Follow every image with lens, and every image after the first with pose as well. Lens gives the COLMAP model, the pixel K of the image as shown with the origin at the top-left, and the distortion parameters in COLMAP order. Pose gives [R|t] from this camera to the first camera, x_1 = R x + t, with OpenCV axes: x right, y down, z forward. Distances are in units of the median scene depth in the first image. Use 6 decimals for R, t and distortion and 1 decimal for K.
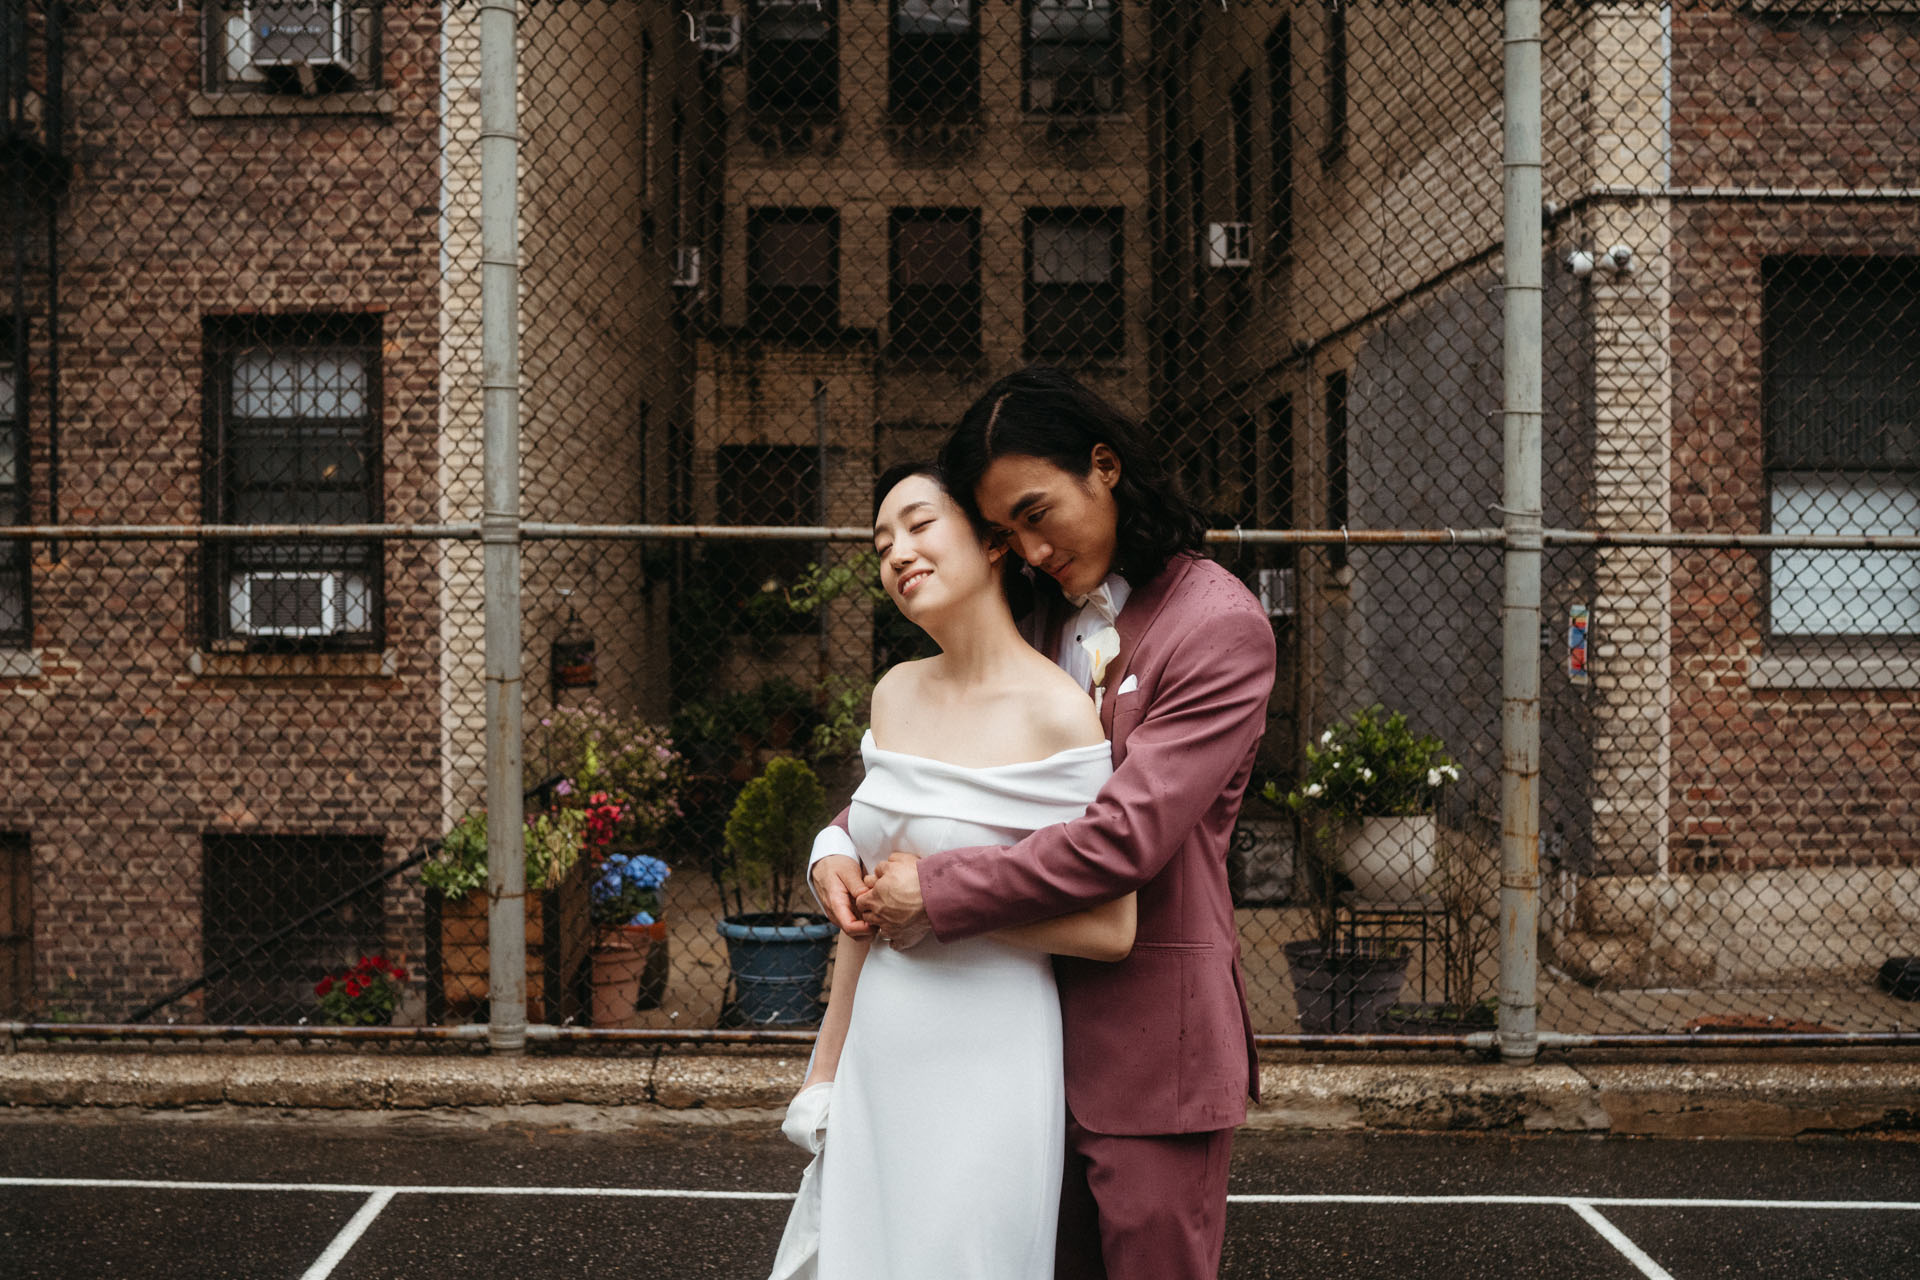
lens RADIAL K [[2209.2, 0, 895.2], [0, 2209.2, 627.5], [0, 0, 1]] dist [-0.118583, 0.154245]
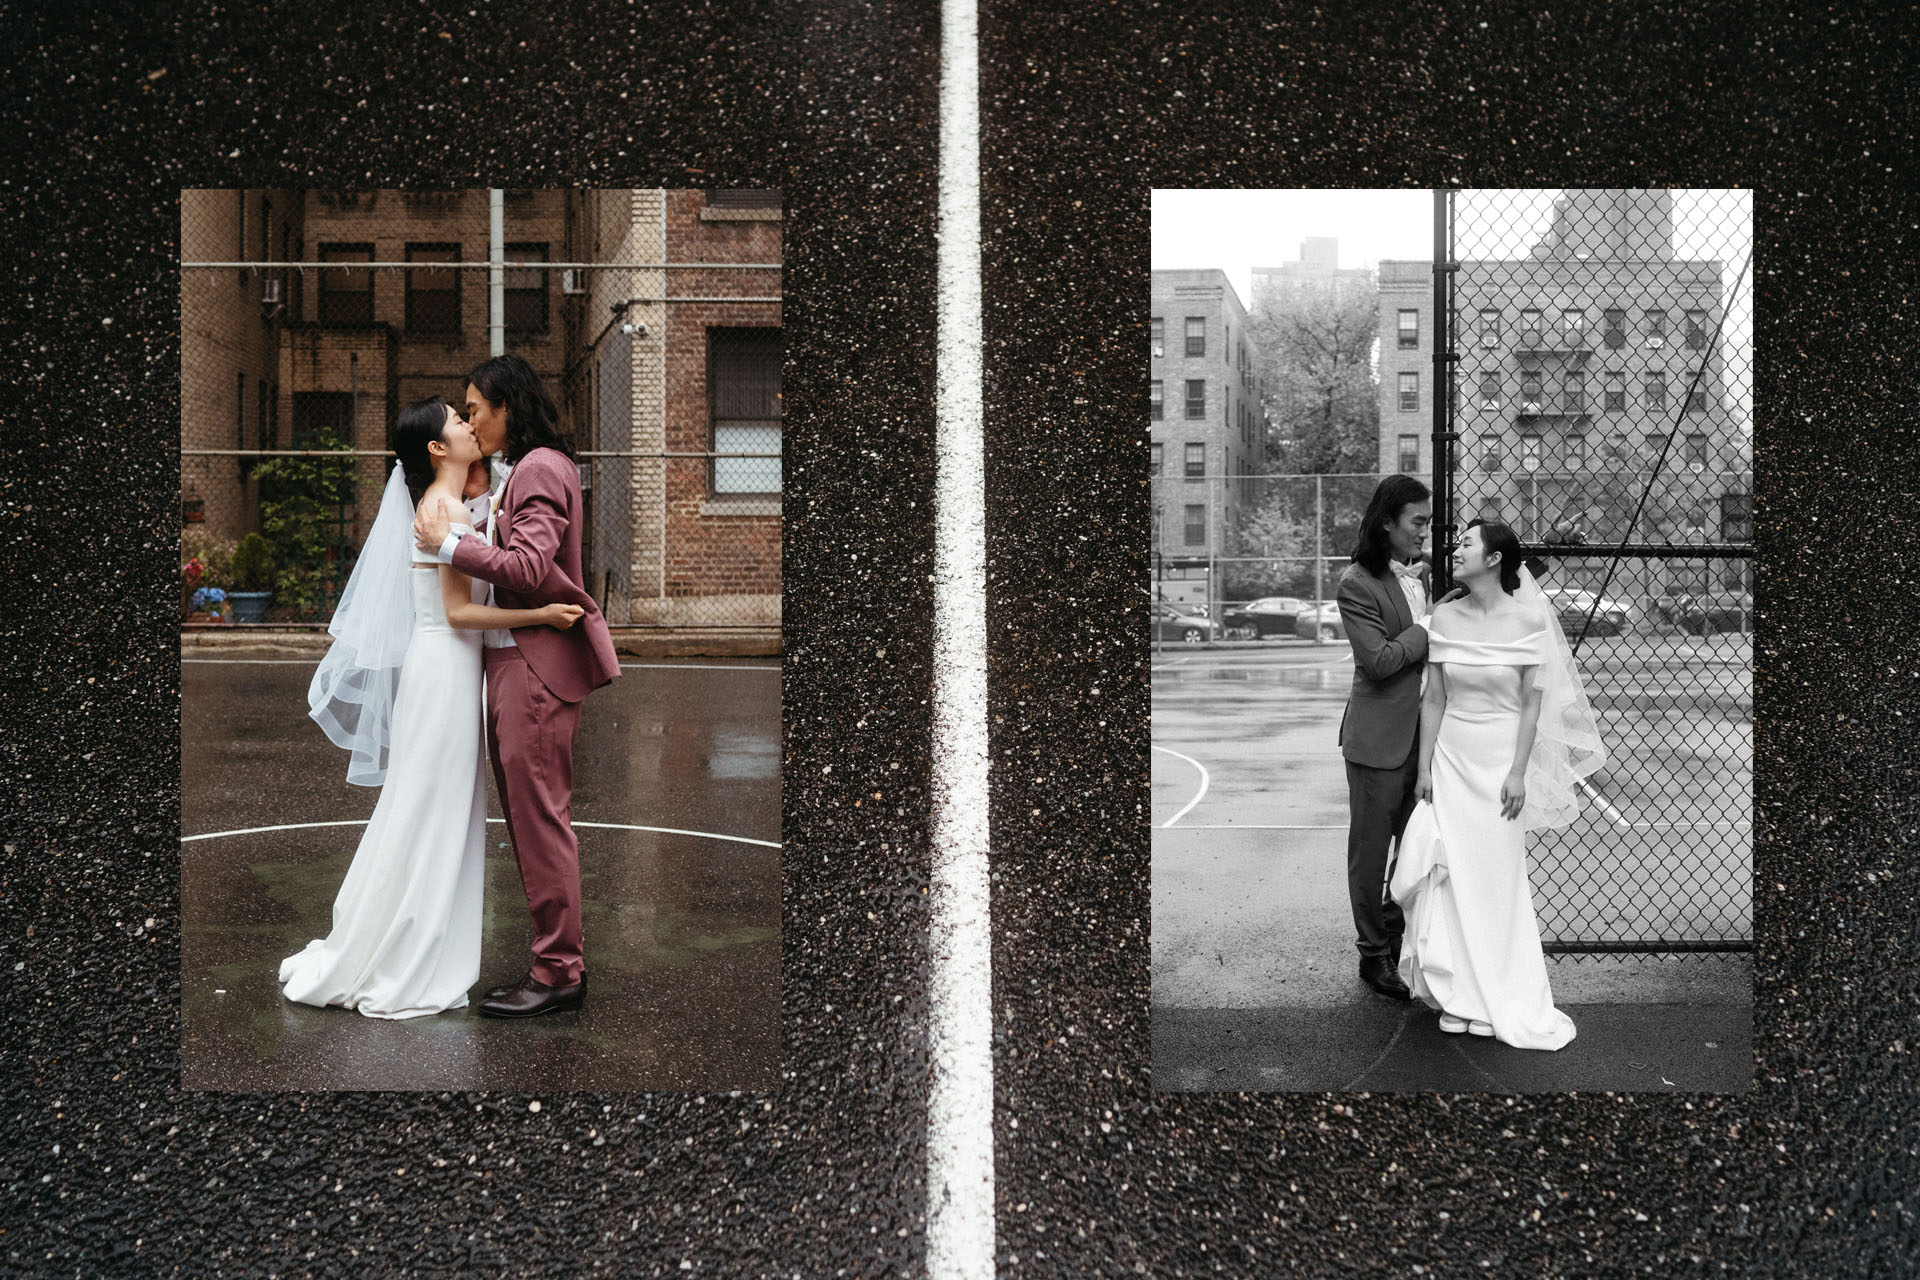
lens RADIAL K [[2427.5, 0, 960.0], [0, 2427.5, 640.0], [0, 0, 1]] dist [-0.210263, 0.066281]
pose [[0.991820, -0.004253, 0.127573, 0.392723], [-0.001648, 0.998935, 0.046110, 0.047082], [-0.127633, -0.045943, 0.990757, -1.812694]]
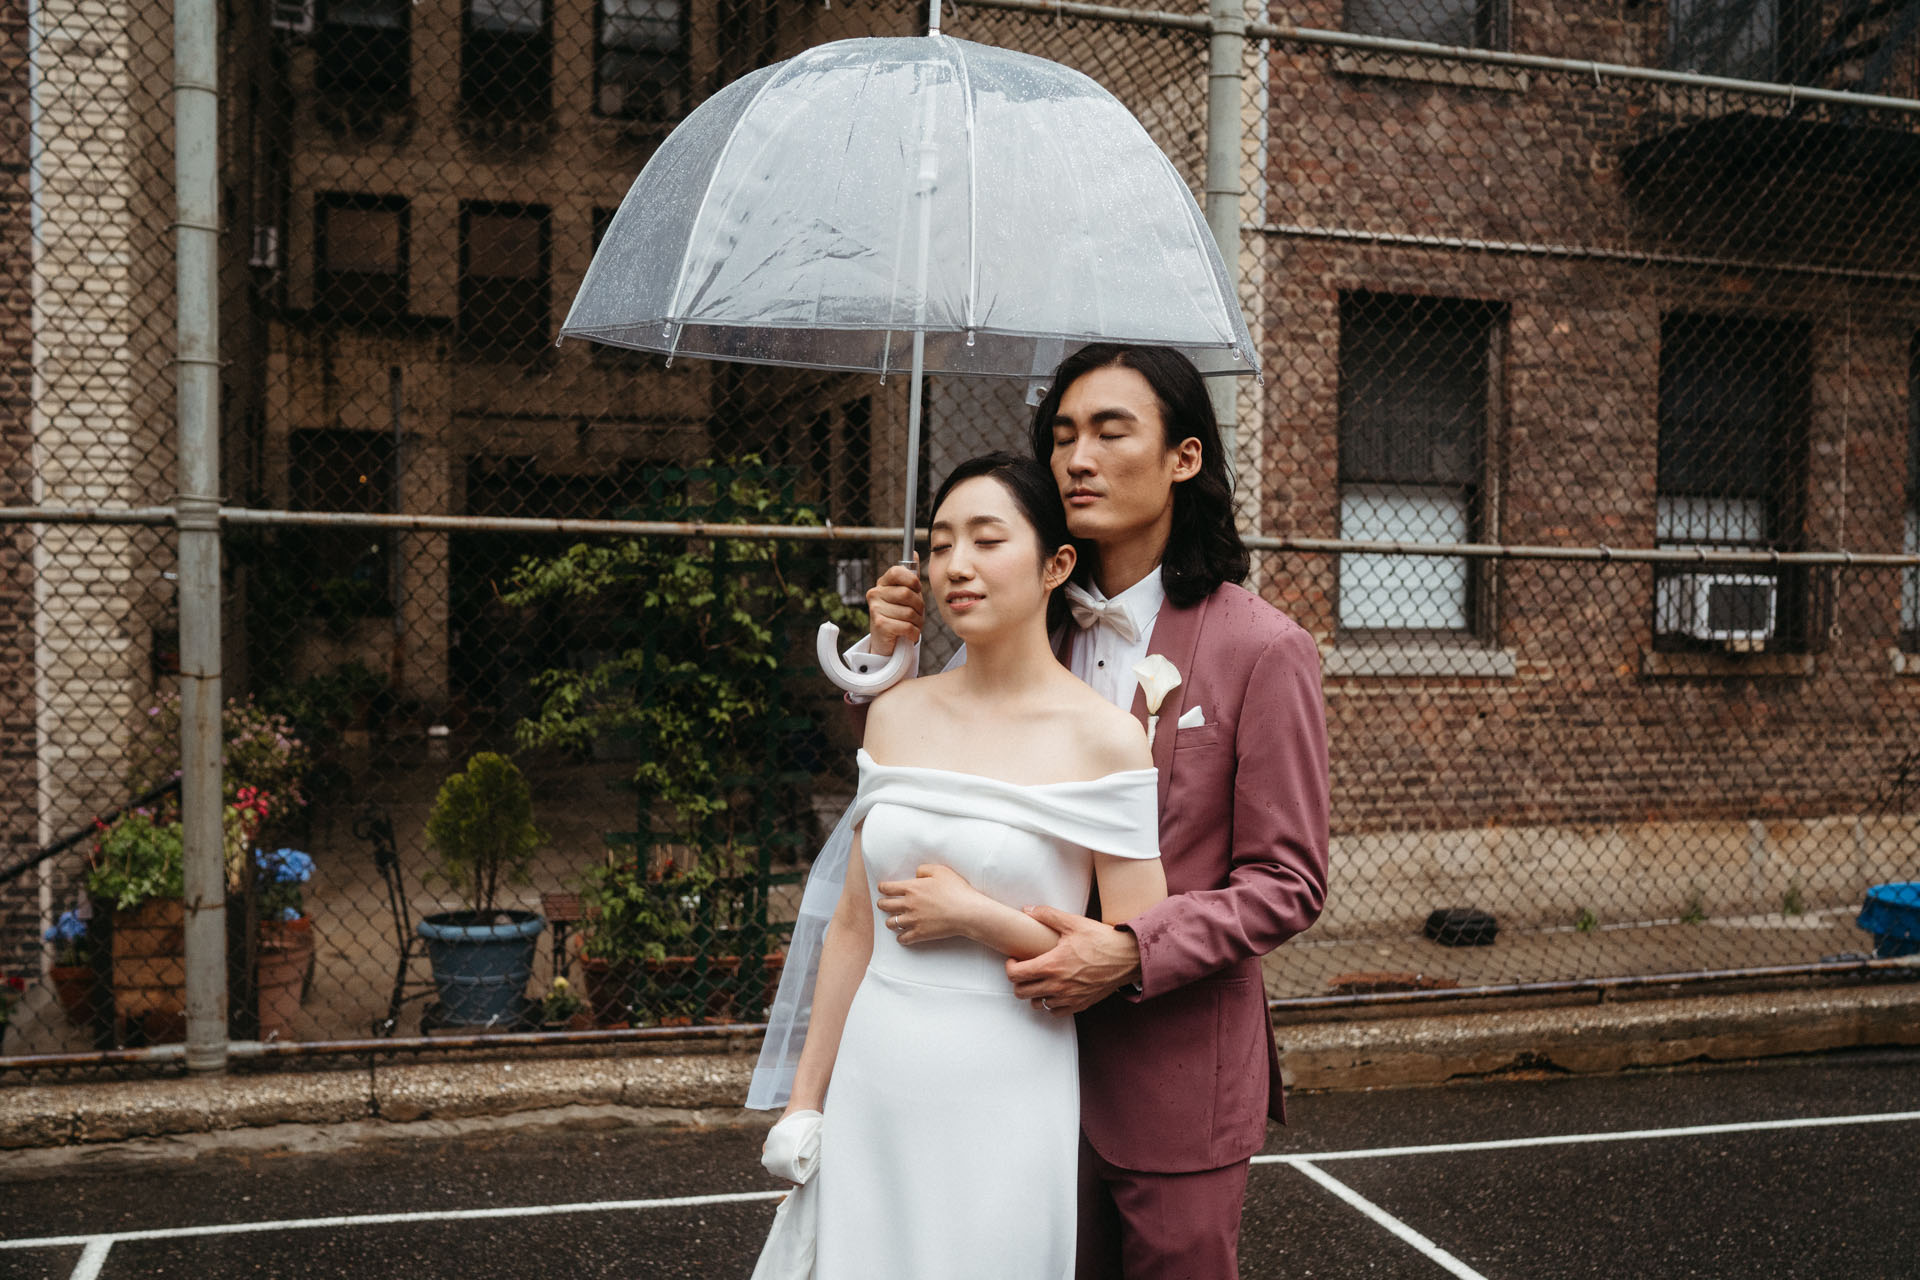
lens RADIAL K [[2007.7, 0, 1042.8], [0, 2007.7, 689.2], [0, 0, 1]] dist [-0.129028, 0.166700]
pose [[0.948578, -0.004336, 0.316513, -0.083587], [-0.008678, 0.999174, 0.039696, -0.005713], [-0.316423, -0.040401, 0.947757, 0.076470]]
